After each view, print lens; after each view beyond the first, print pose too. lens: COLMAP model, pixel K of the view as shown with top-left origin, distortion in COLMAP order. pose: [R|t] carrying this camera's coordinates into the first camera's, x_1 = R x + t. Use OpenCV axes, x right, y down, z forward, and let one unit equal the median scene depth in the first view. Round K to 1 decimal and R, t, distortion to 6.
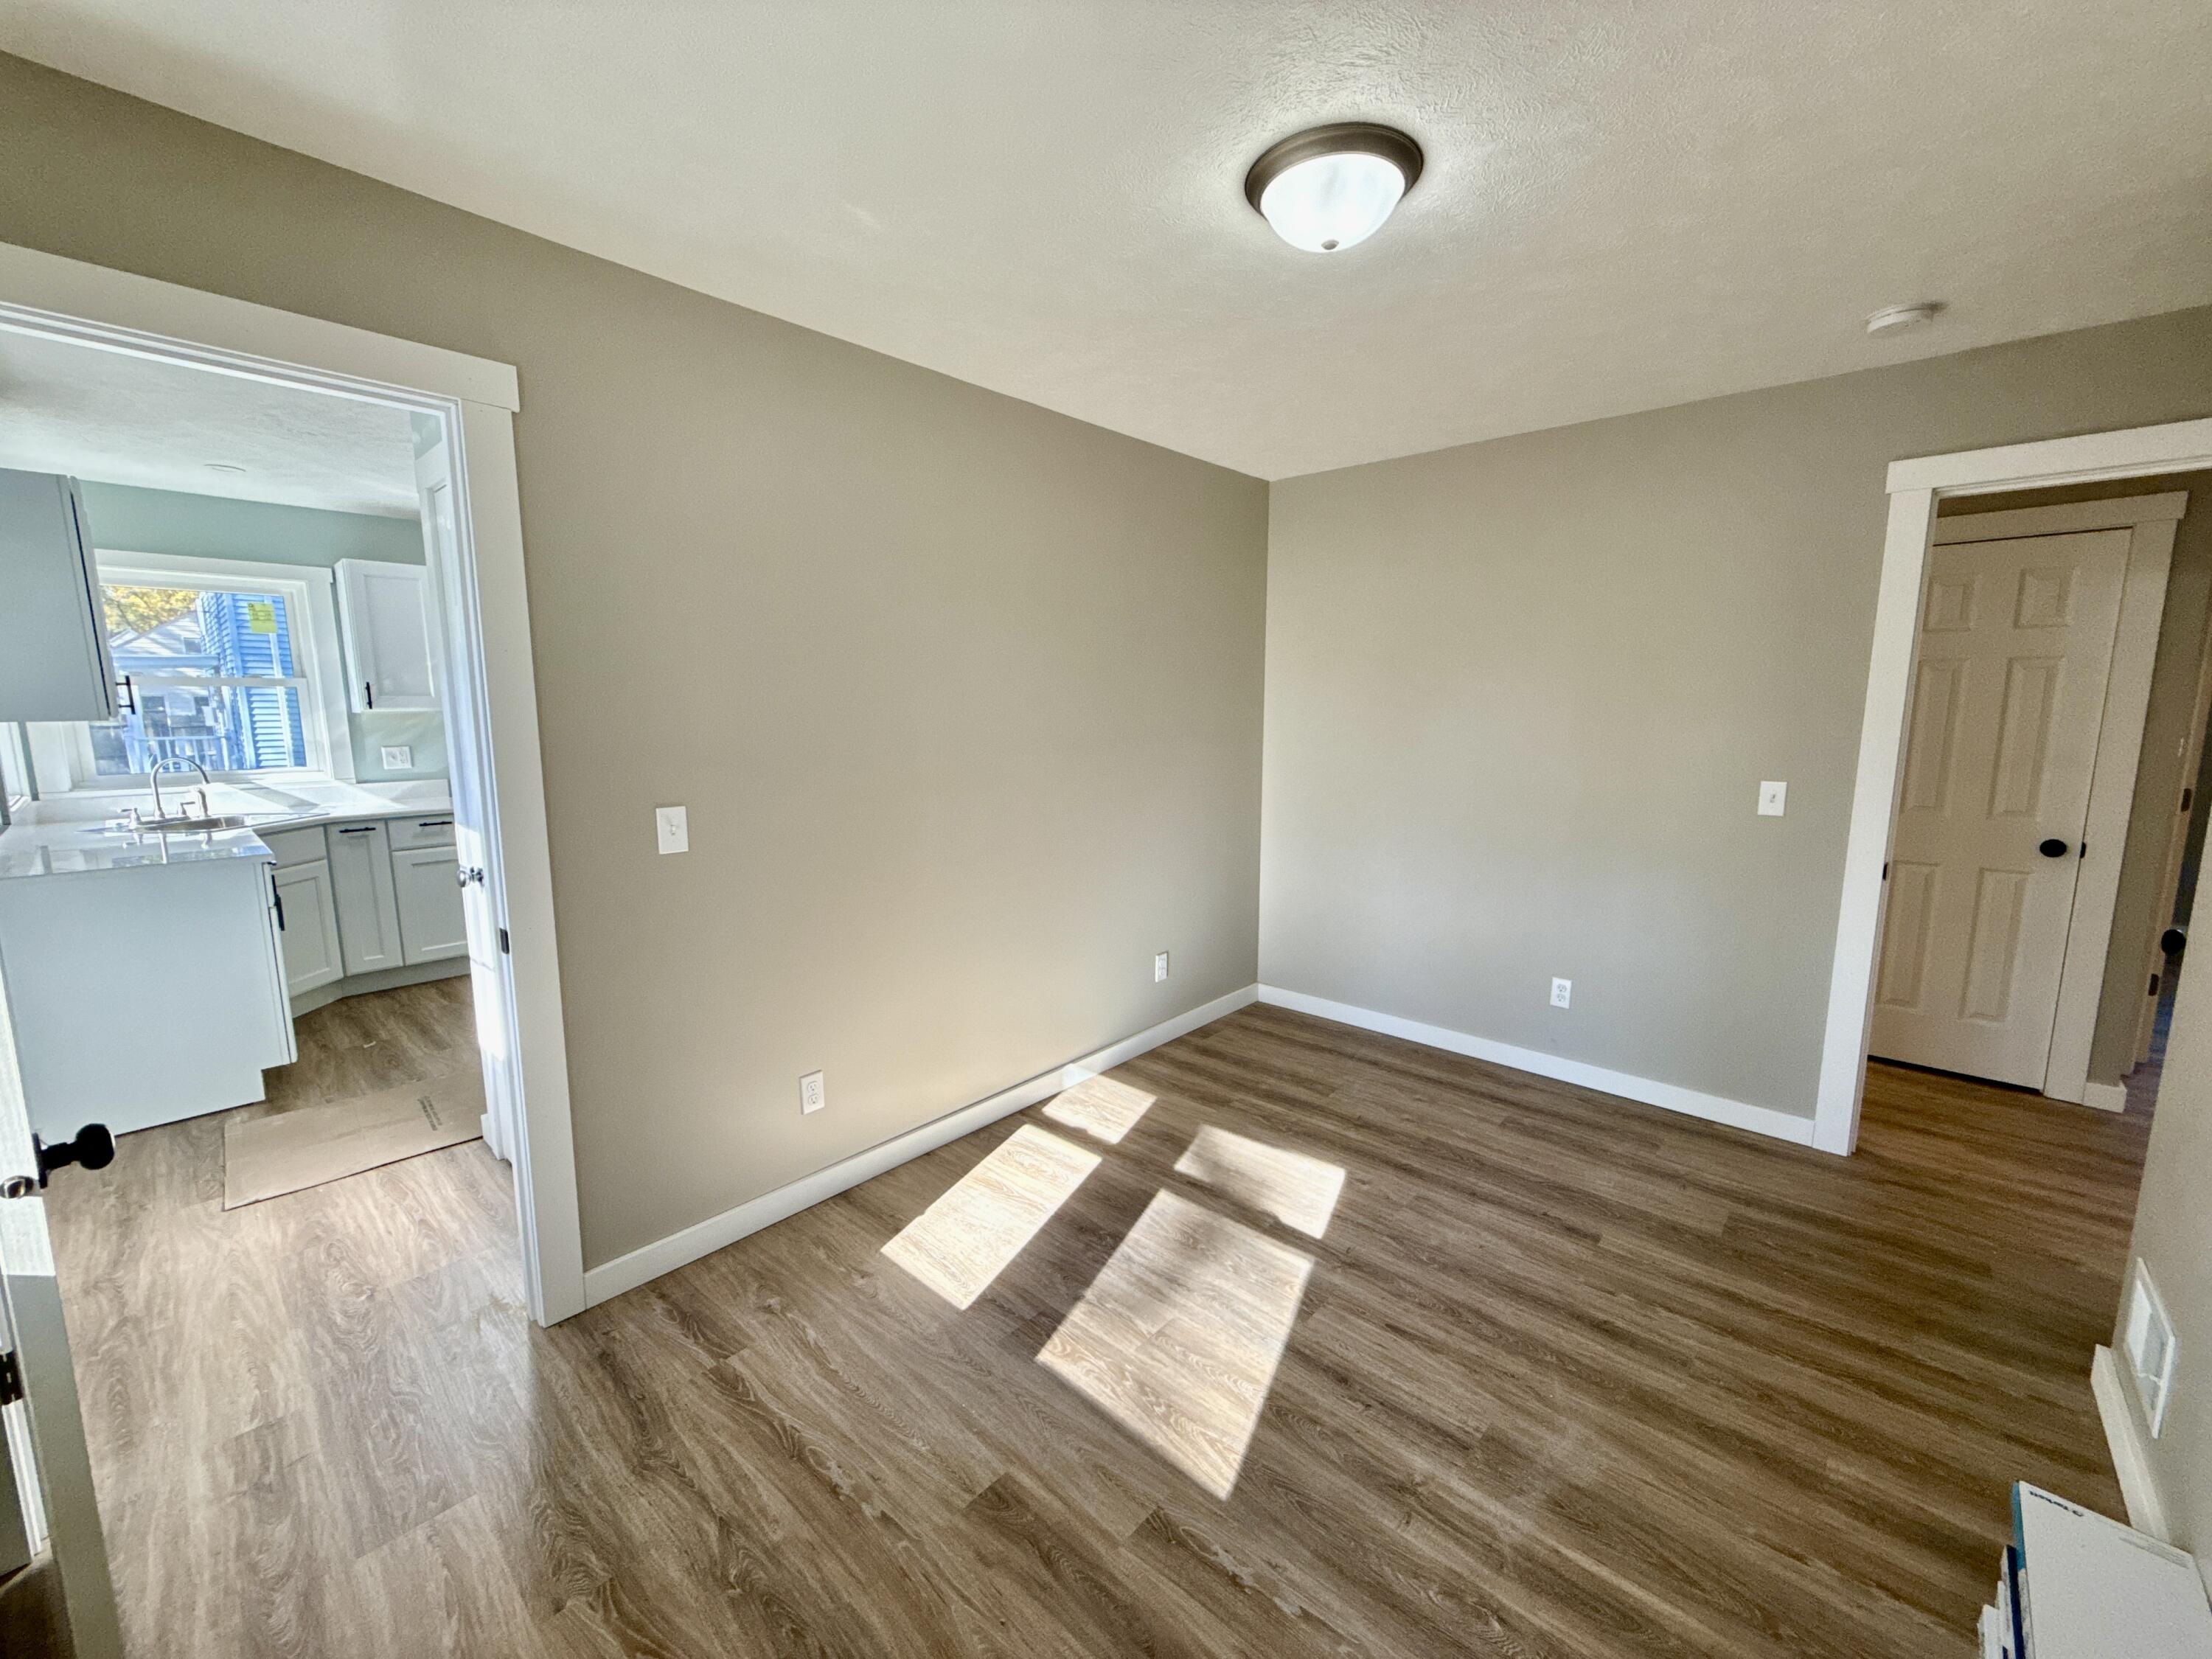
lens RADIAL K [[876.7, 0, 1103.1], [0, 876.7, 832.1], [0, 0, 1]] dist [-0.001516, 0.000546]
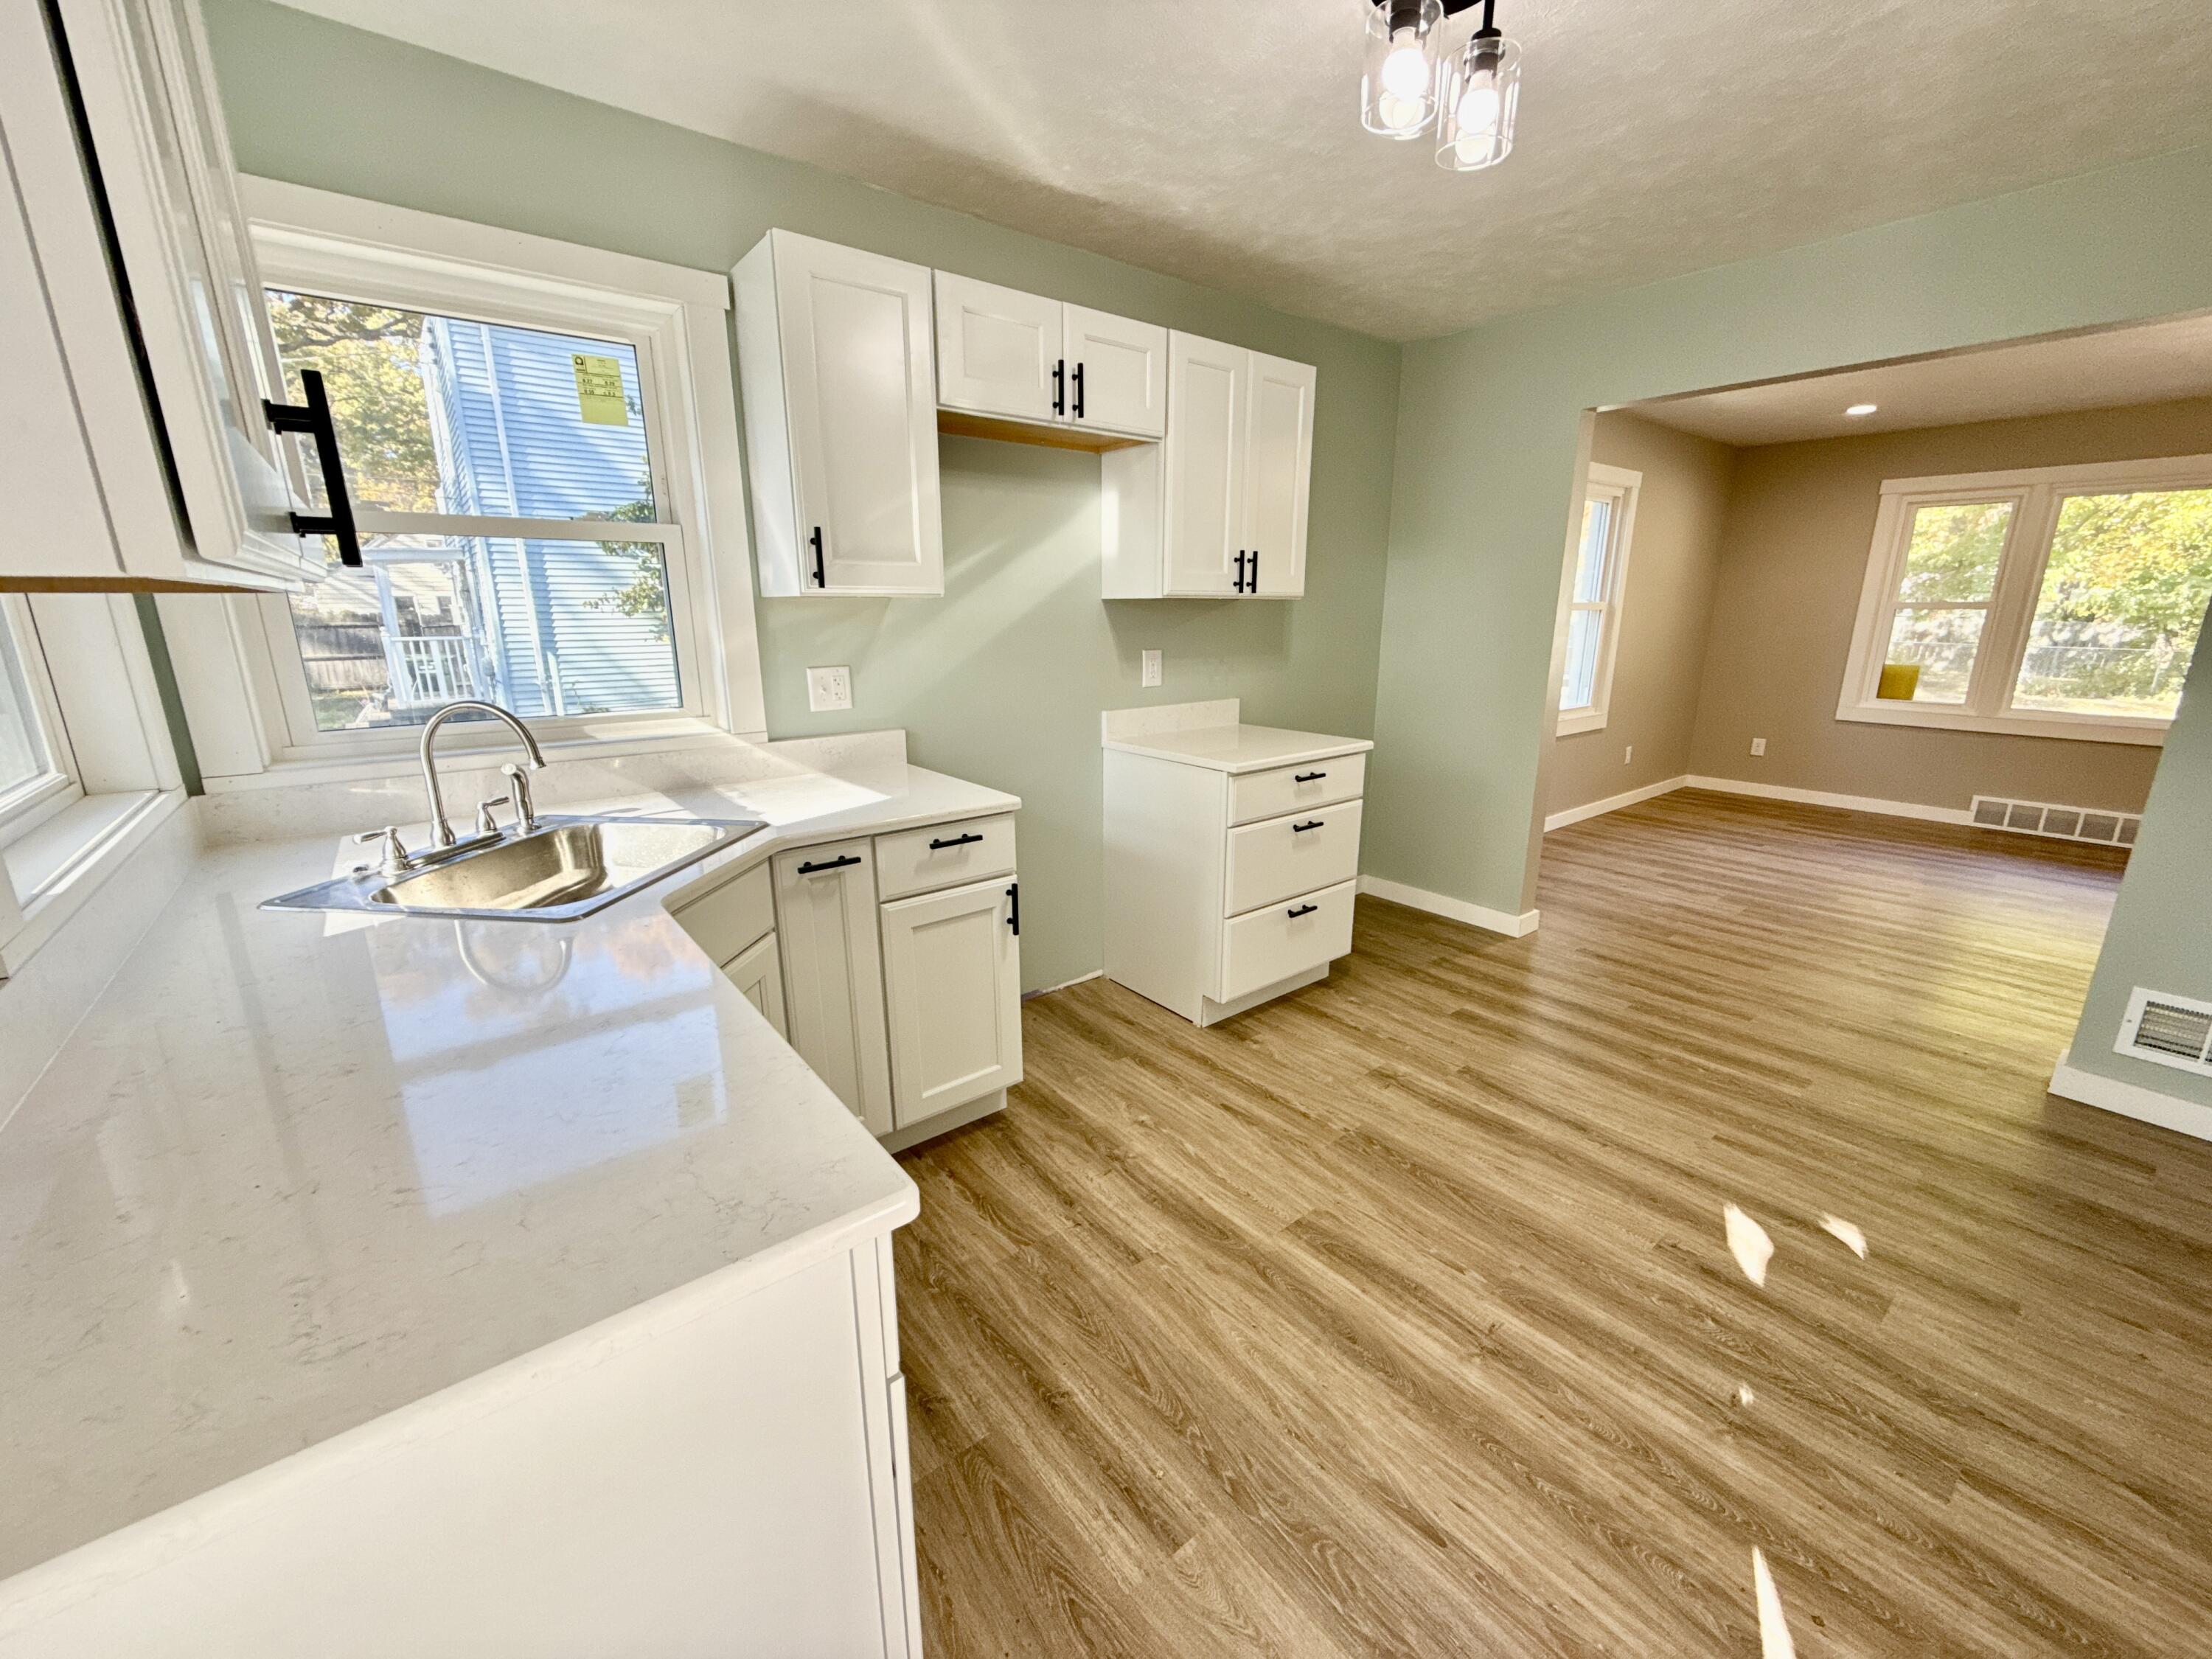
lens RADIAL K [[876.7, 0, 1103.1], [0, 876.7, 832.1], [0, 0, 1]] dist [-0.001516, 0.000546]
pose [[0.986699, 0.038952, -0.157822, -0.617775], [-0.021538, 0.993634, 0.110582, -0.067781], [0.161125, -0.105711, 0.981256, 0.564390]]
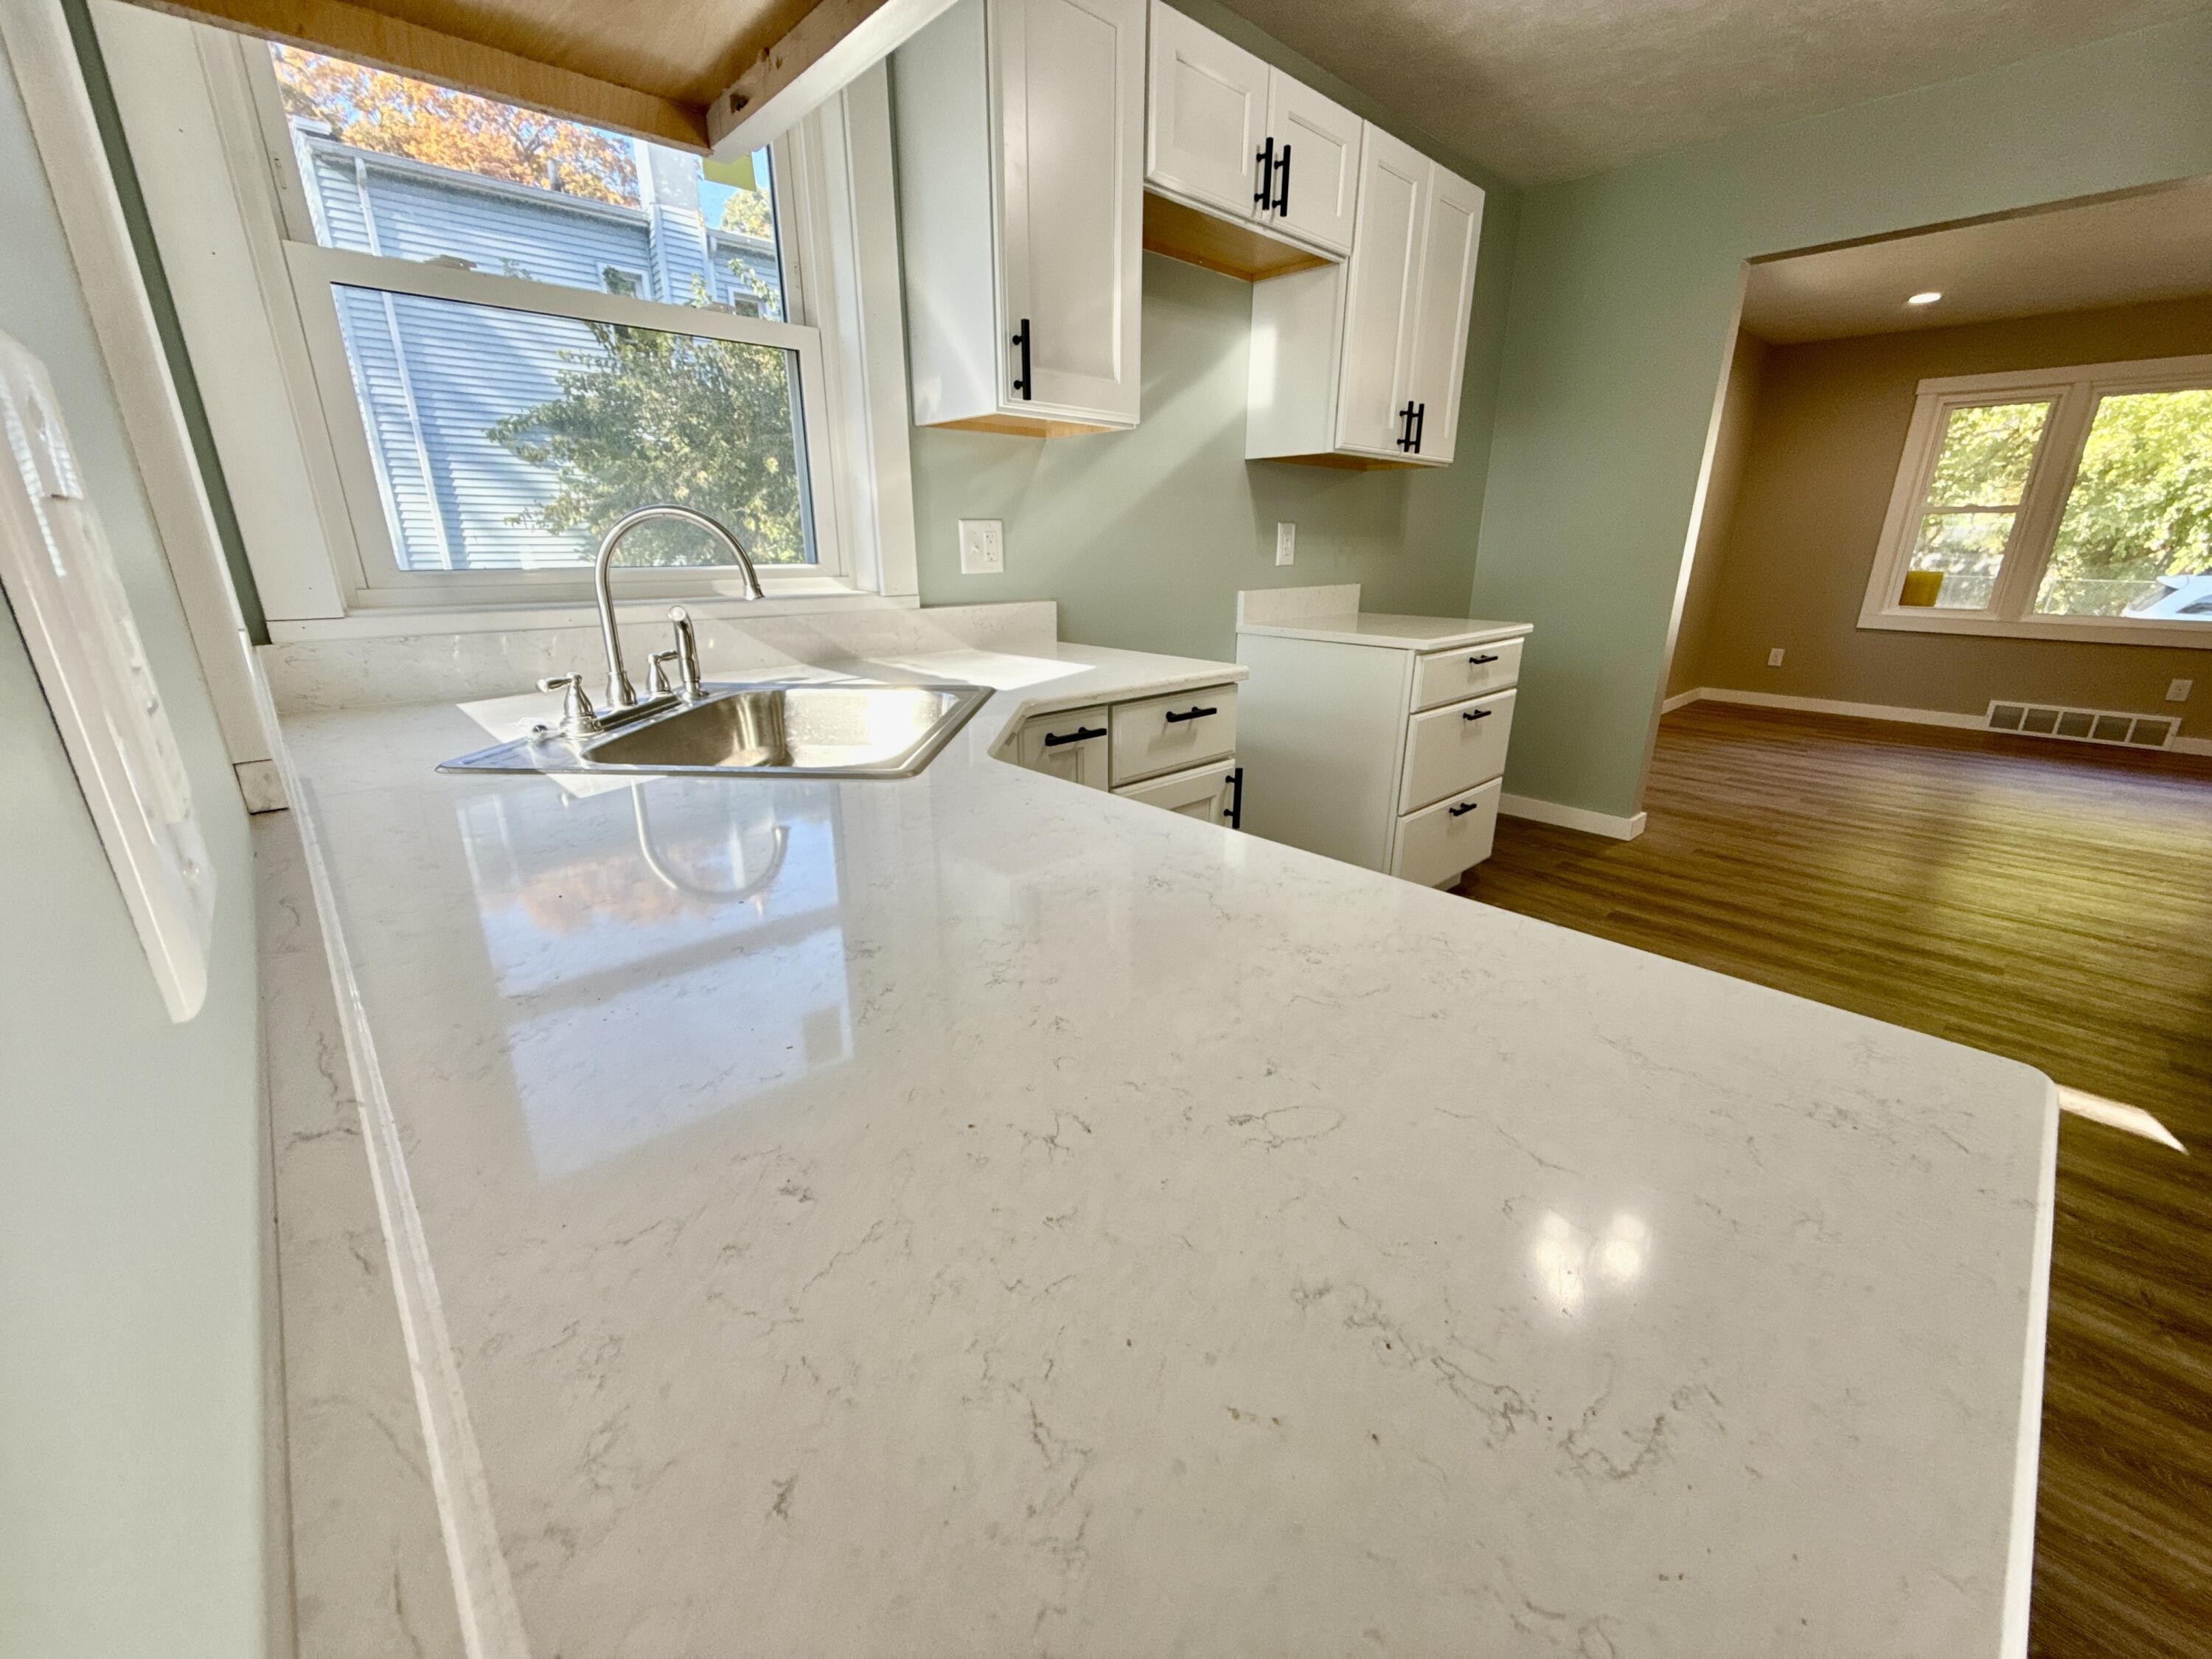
lens RADIAL K [[881.9, 0, 1106.0], [0, 881.9, 829.5], [0, 0, 1]] dist [-0.000377, -0.000190]
pose [[0.996804, 0.027029, -0.075179, -0.775154], [-0.013635, 0.984780, 0.173268, -0.026806], [0.078718, -0.171689, 0.982001, 0.609157]]
